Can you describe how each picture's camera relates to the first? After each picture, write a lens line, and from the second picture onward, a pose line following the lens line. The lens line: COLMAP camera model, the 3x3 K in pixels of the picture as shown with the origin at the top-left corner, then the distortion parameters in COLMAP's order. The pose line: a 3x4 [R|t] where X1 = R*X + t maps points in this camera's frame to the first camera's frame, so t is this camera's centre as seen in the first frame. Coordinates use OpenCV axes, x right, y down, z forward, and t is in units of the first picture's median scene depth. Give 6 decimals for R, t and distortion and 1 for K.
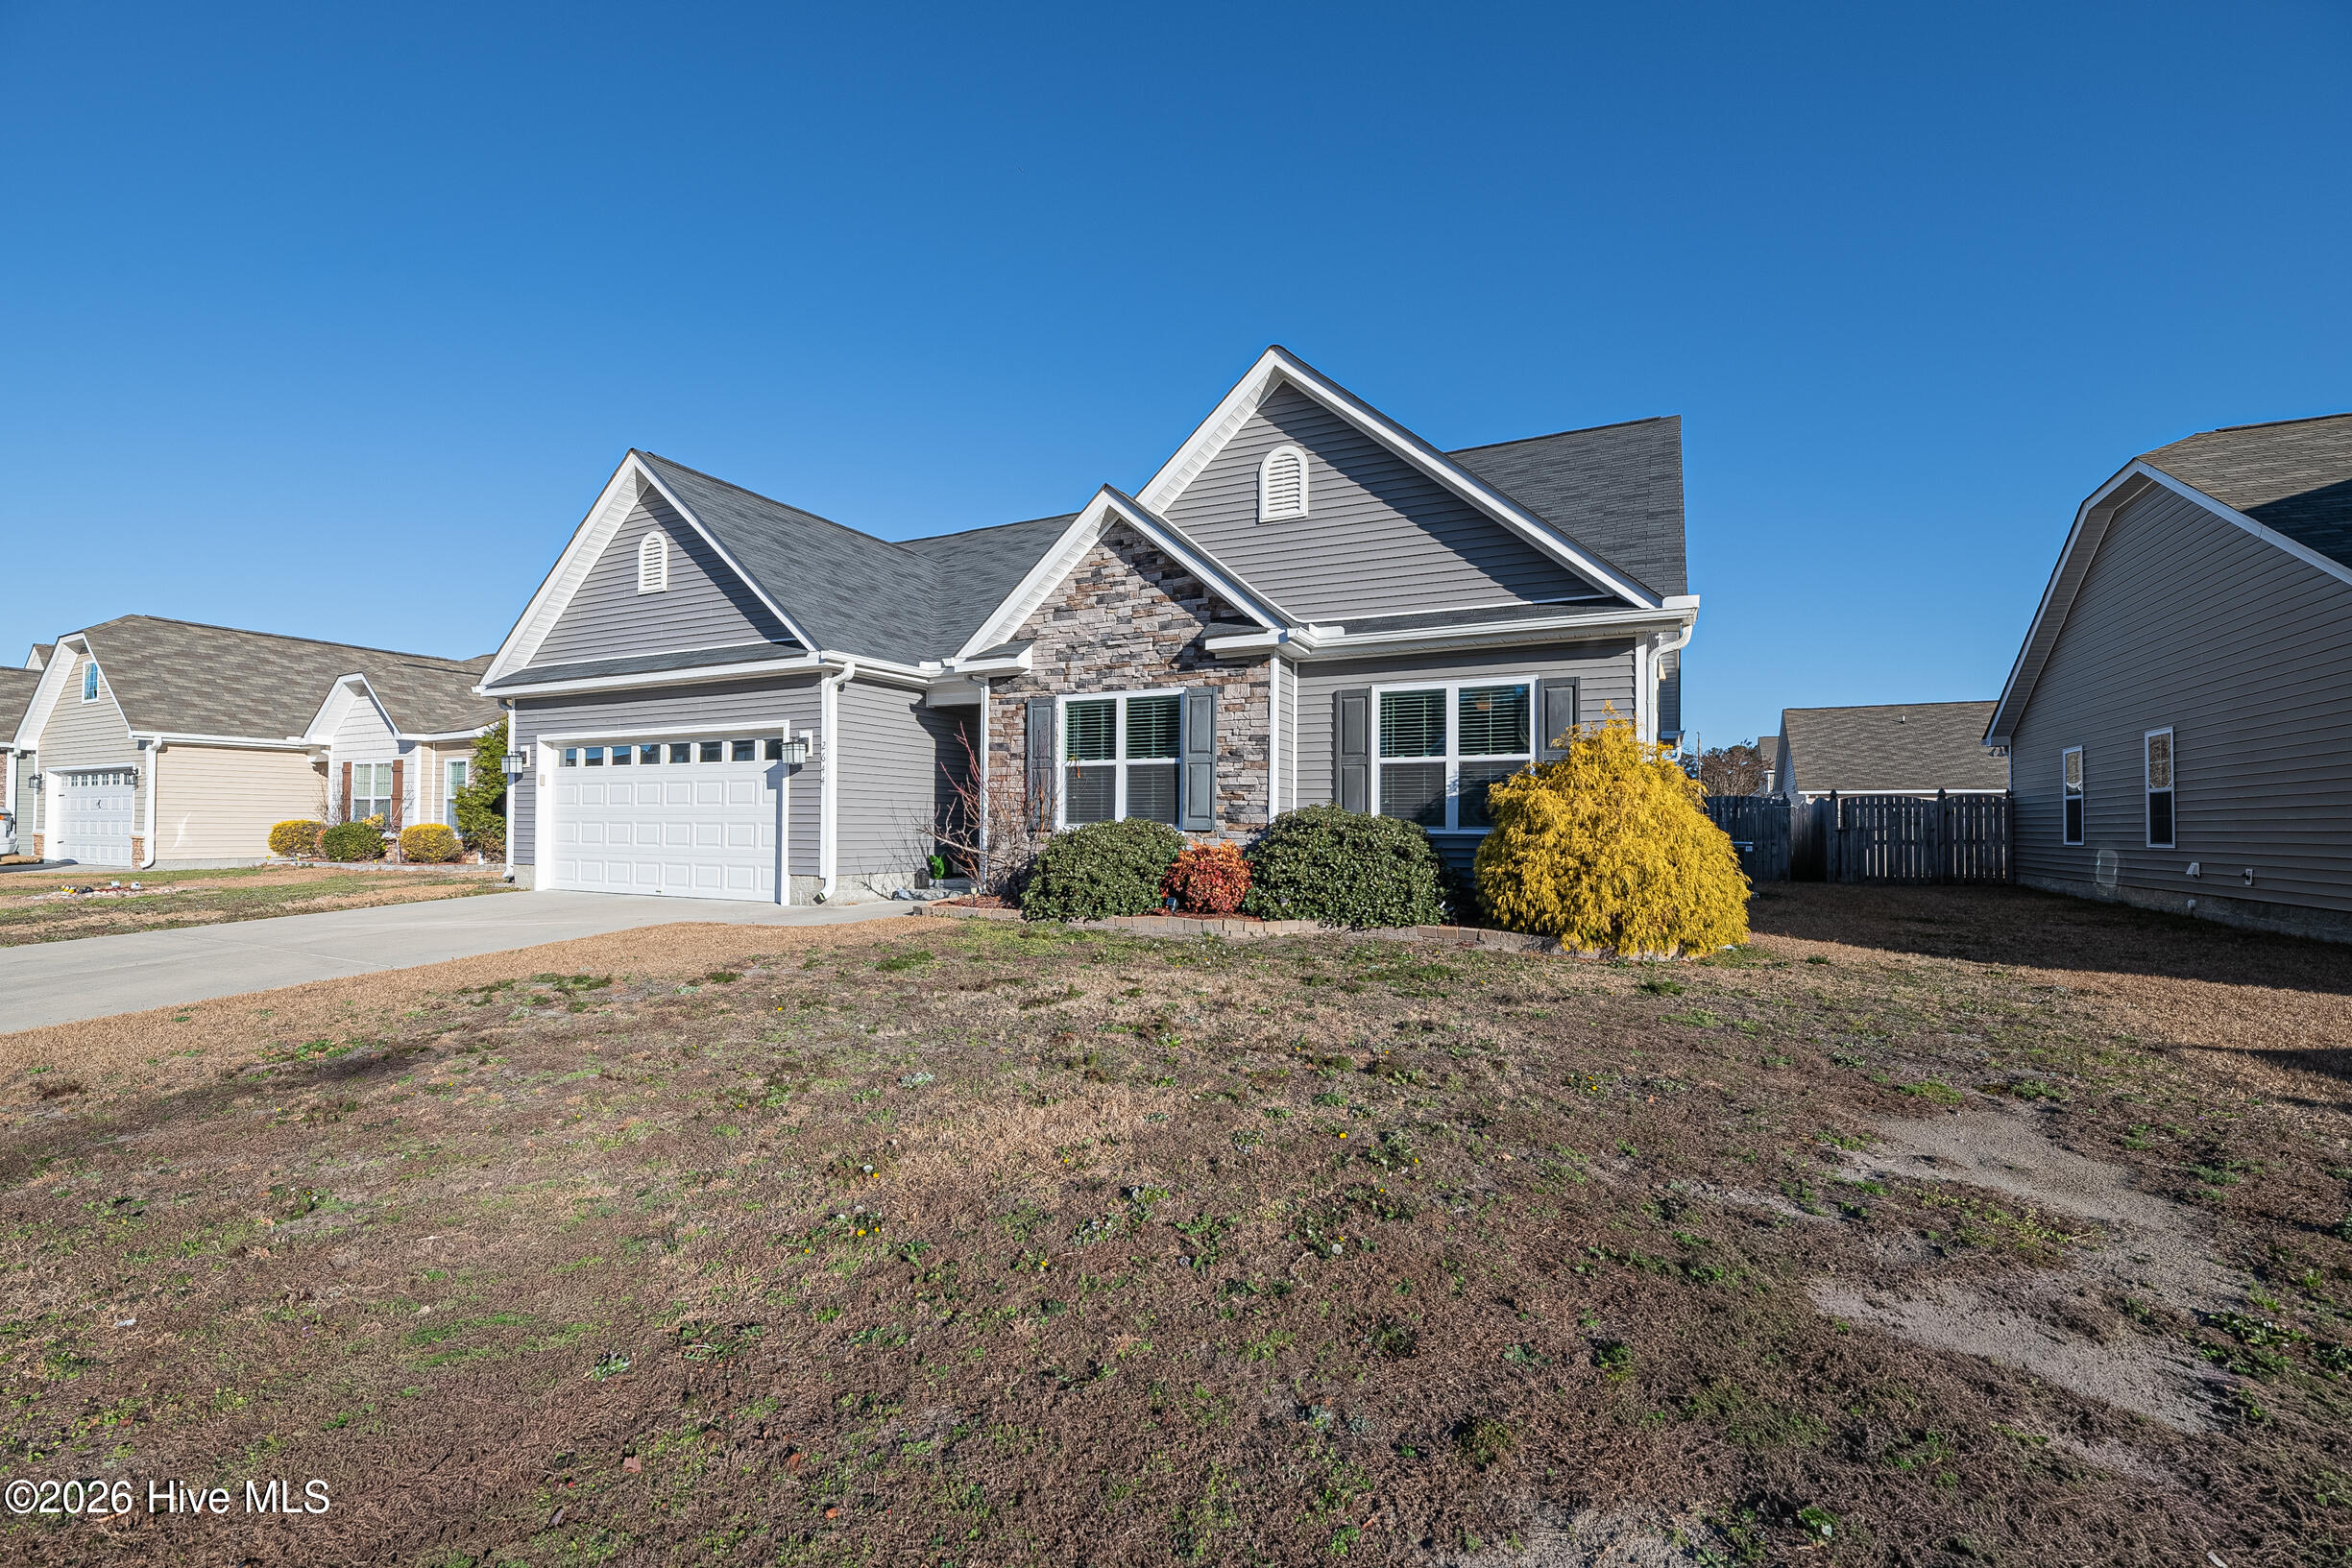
lens RADIAL K [[1003.7, 0, 1172.9], [0, 1003.7, 791.5], [0, 0, 1]] dist [-0.003241, 0.000166]
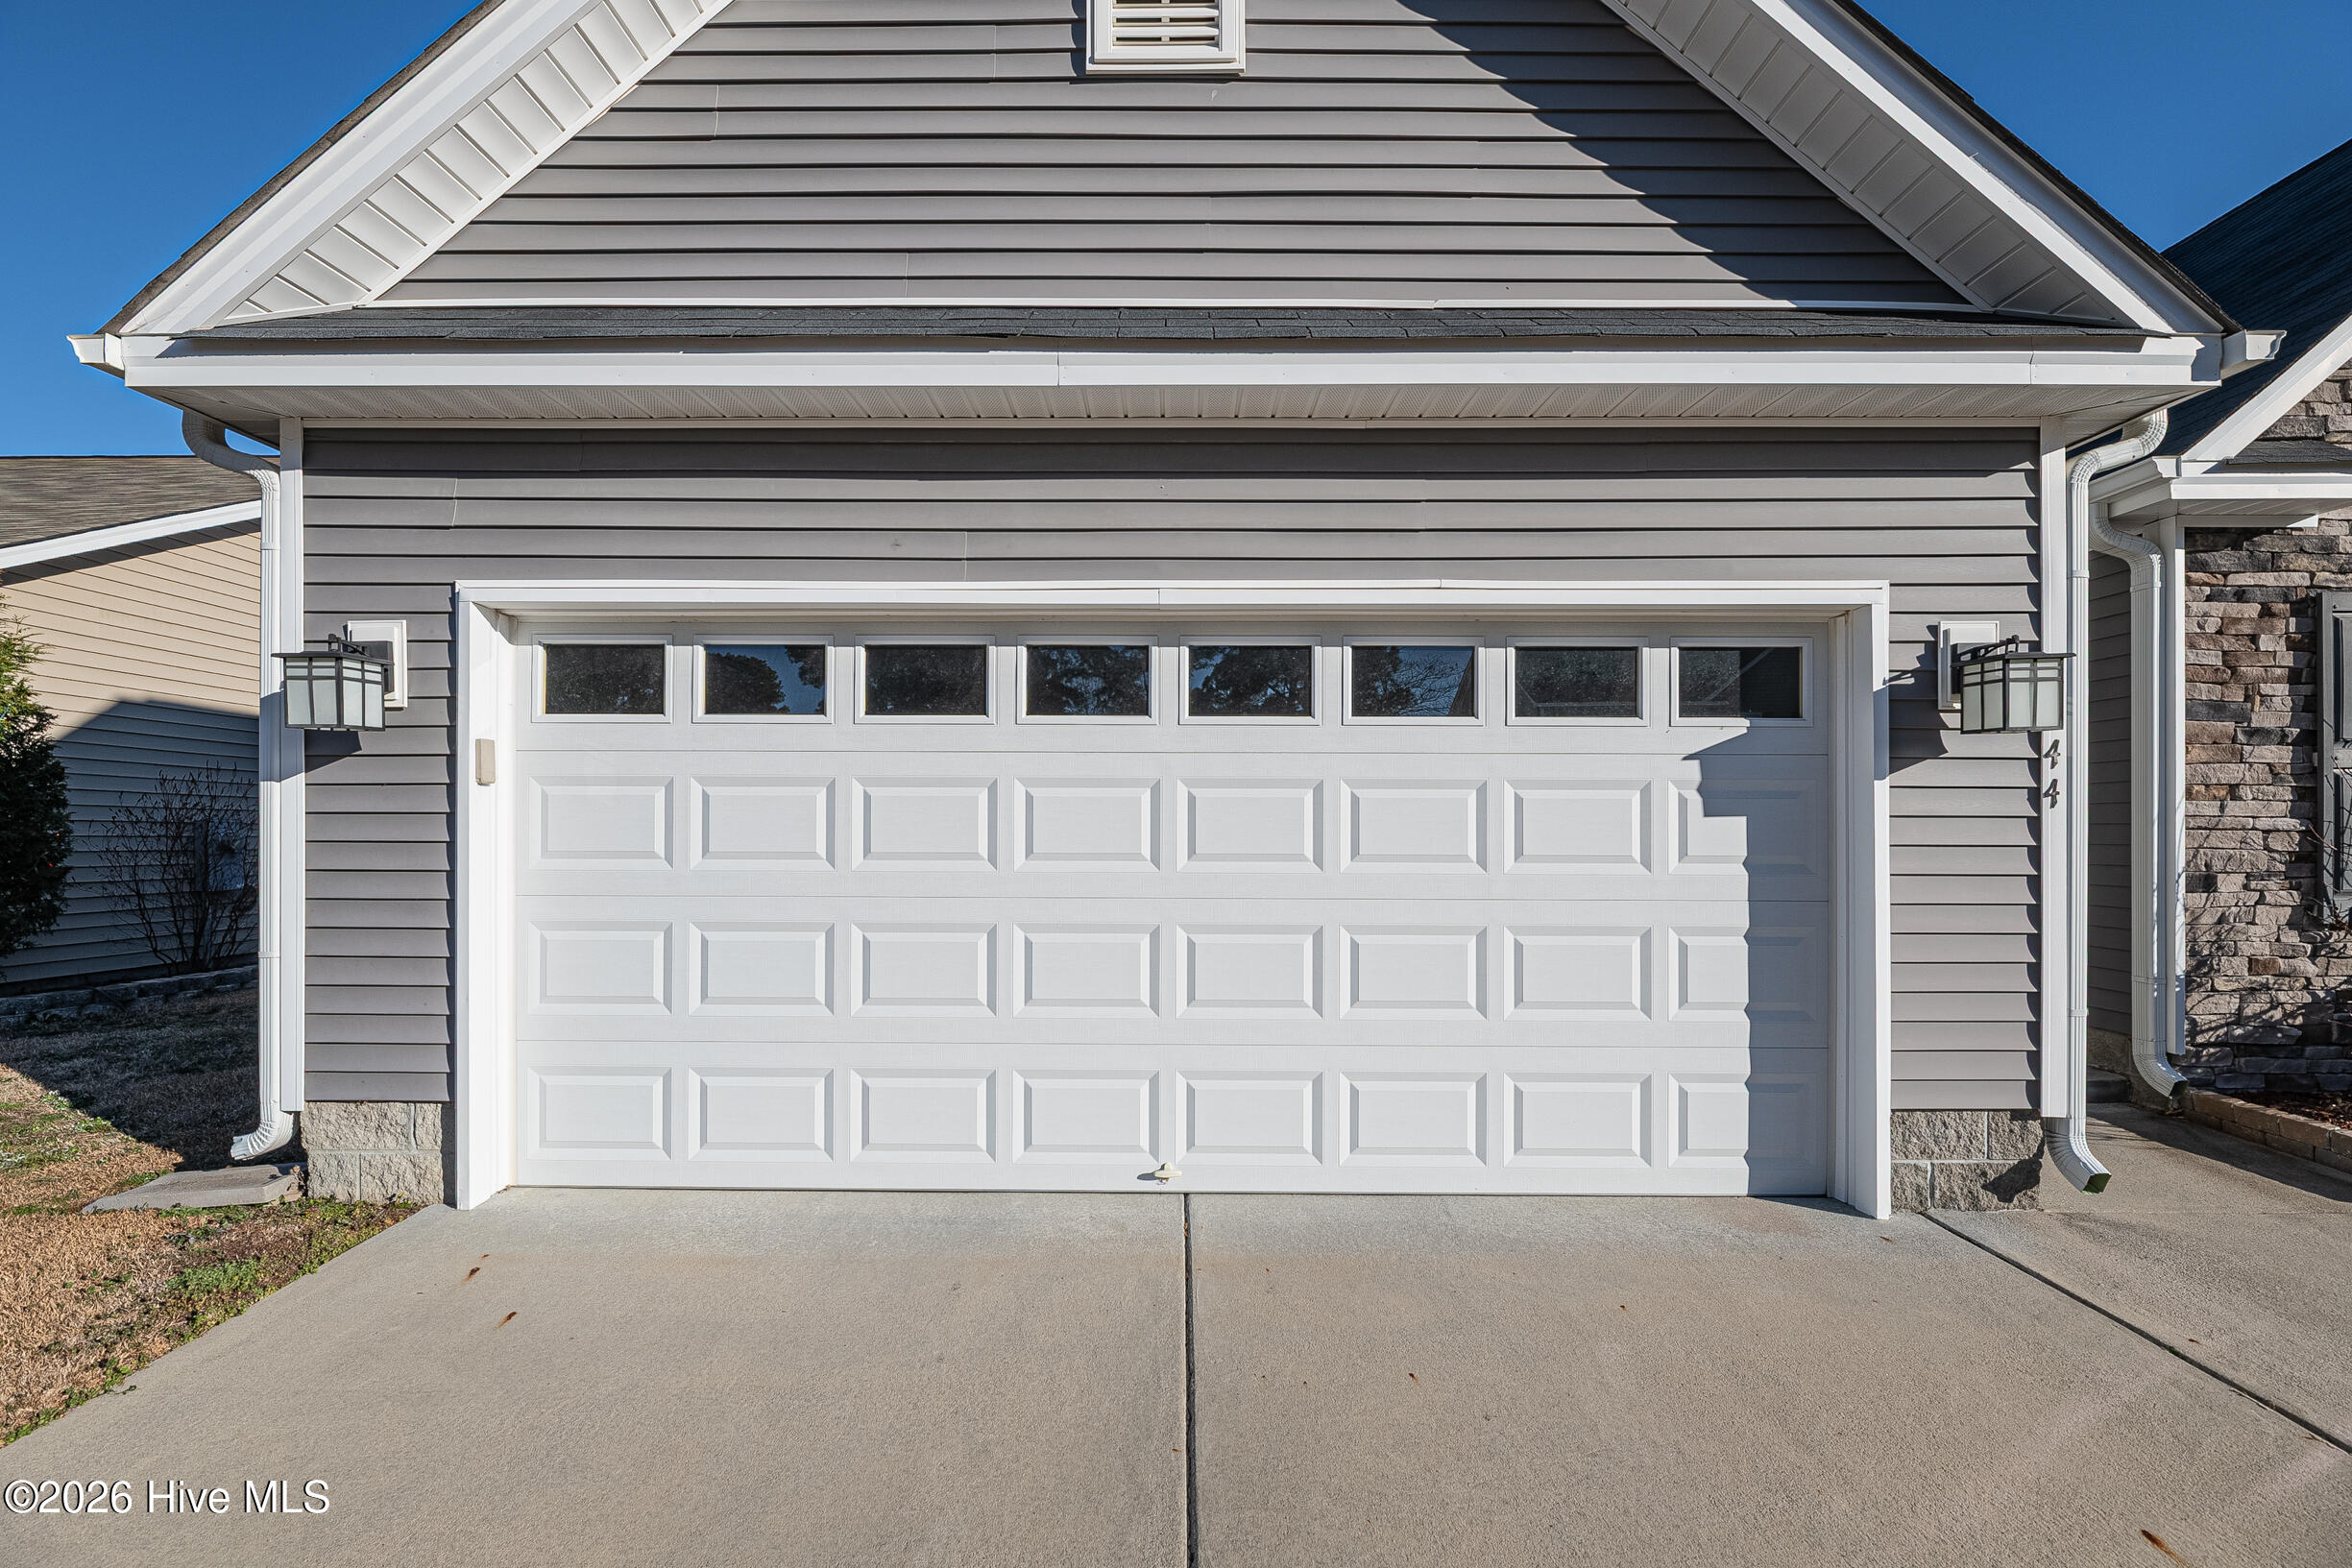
lens RADIAL K [[1003.7, 0, 1177.4], [0, 1003.7, 802.1], [0, 0, 1]] dist [-0.003241, 0.000166]
pose [[0.893951, 0.003805, 0.448148, -0.729386], [-0.016805, 0.999545, 0.025036, -0.012528], [-0.447849, -0.029912, 0.893609, 0.865851]]
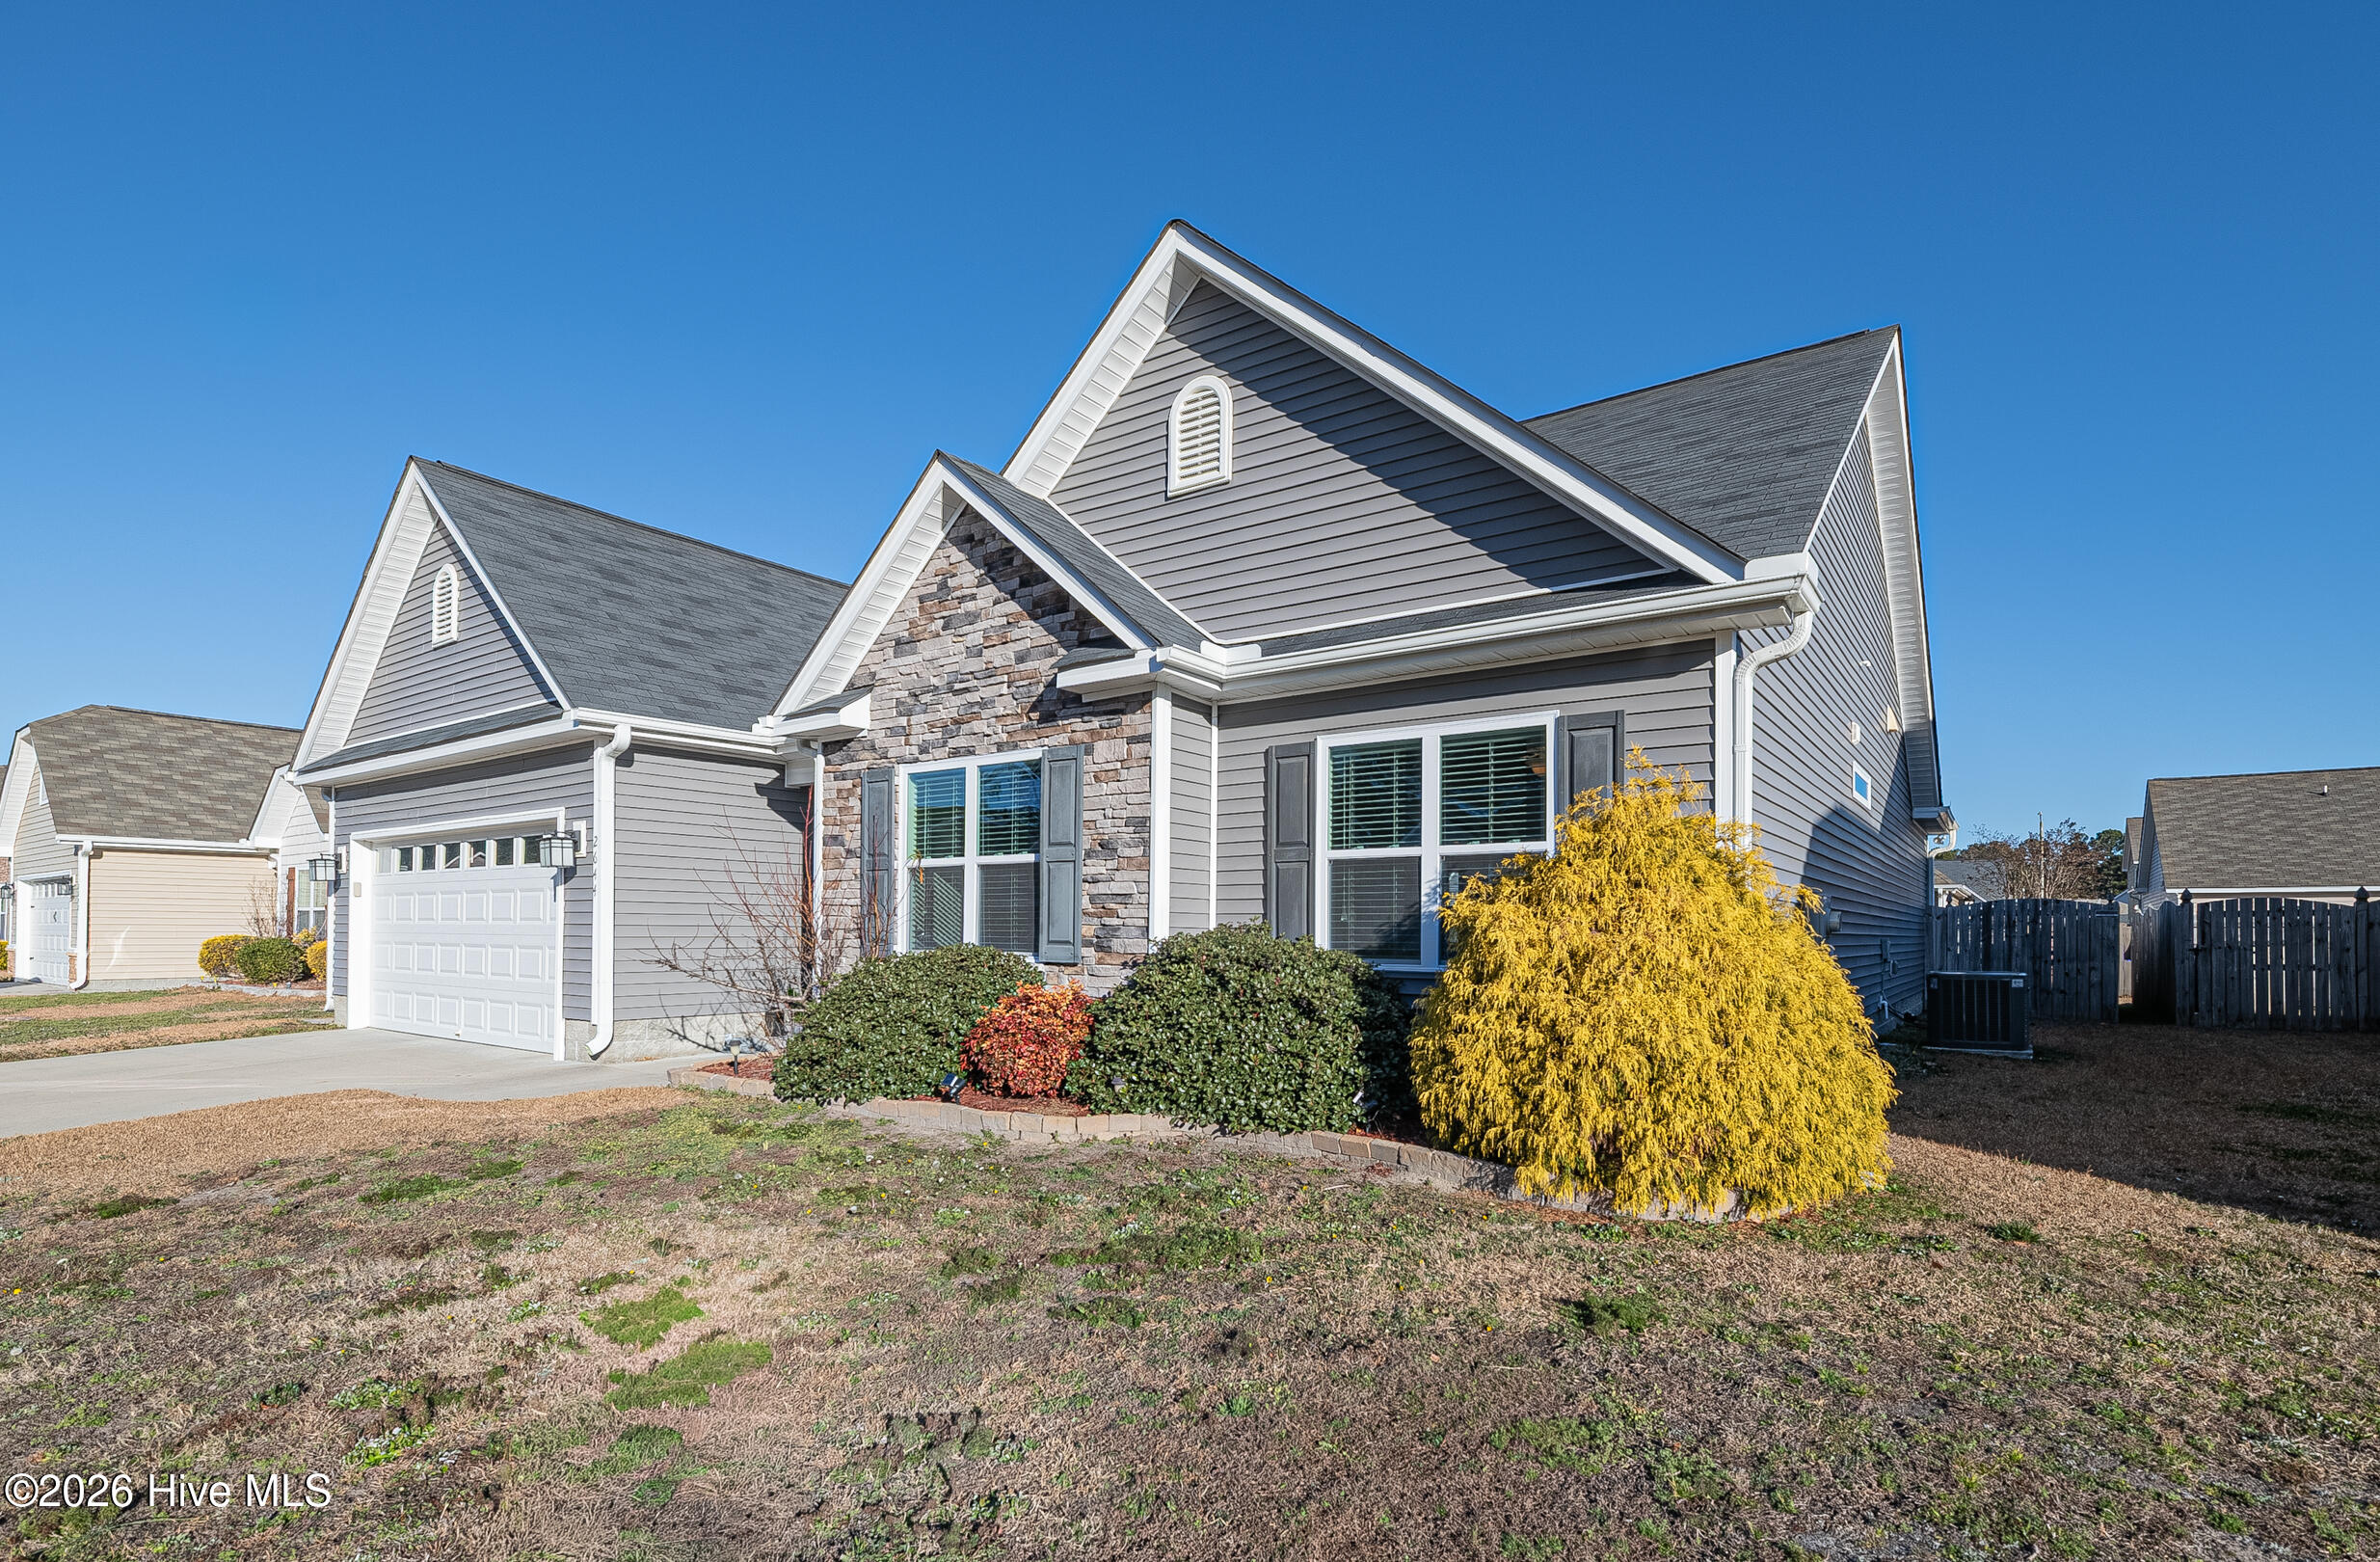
lens RADIAL K [[1147.9, 0, 1232.1], [0, 1147.9, 898.8], [0, 0, 1]] dist [-0.001906, -0.000518]
pose [[0.990365, -0.004560, -0.138404, 0.225264], [0.005388, 0.999970, 0.005610, -0.006580], [0.138374, -0.006301, 0.990360, 0.247036]]
